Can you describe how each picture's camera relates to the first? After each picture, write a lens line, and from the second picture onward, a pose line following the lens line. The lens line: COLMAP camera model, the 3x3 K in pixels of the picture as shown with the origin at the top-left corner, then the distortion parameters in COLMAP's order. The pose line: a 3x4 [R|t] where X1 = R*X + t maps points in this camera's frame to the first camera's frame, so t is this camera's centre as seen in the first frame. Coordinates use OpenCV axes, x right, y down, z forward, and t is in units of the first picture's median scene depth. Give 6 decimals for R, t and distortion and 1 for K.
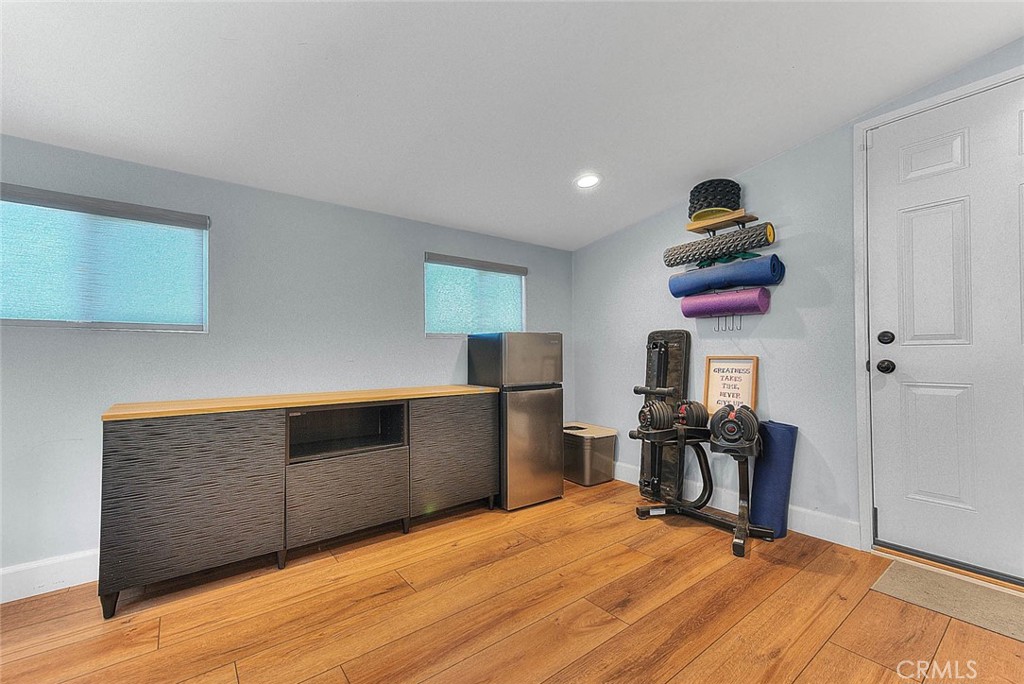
lens RADIAL K [[430.5, 0, 536.5], [0, 430.5, 345.9], [0, 0, 1]] dist [0.001837, 0.000128]
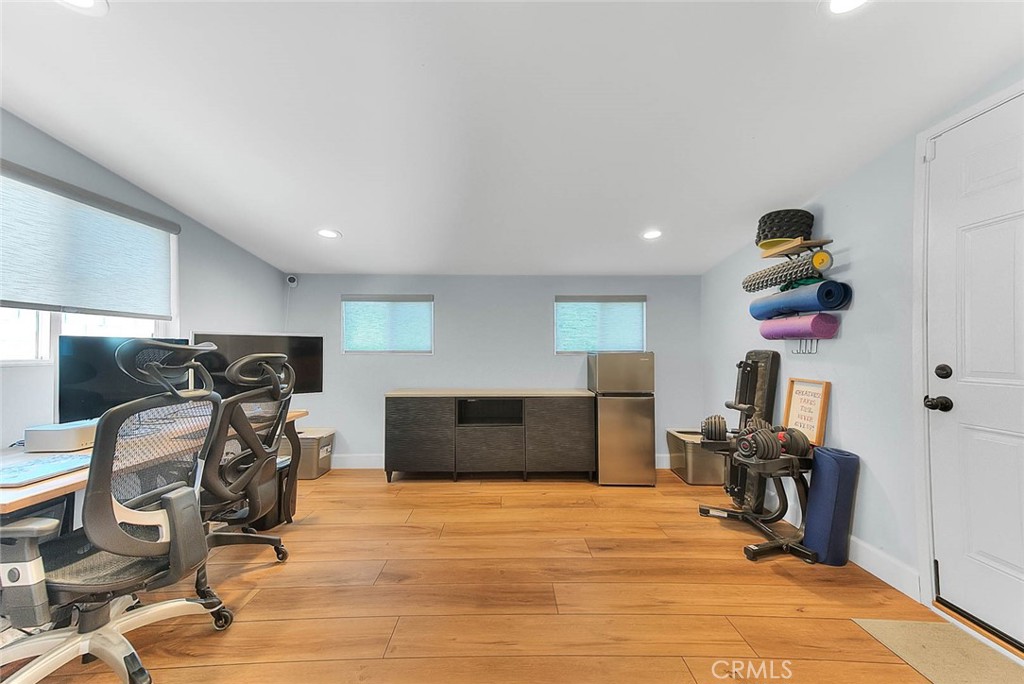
lens RADIAL K [[396.9, 0, 509.5], [0, 396.9, 346.1], [0, 0, 1]] dist [0.020001, -0.000322]
pose [[0.795489, 0.001224, -0.605966, 0.484935], [0.003574, 0.999971, 0.006711, -0.065015], [0.605957, -0.007504, 0.795462, -0.173435]]
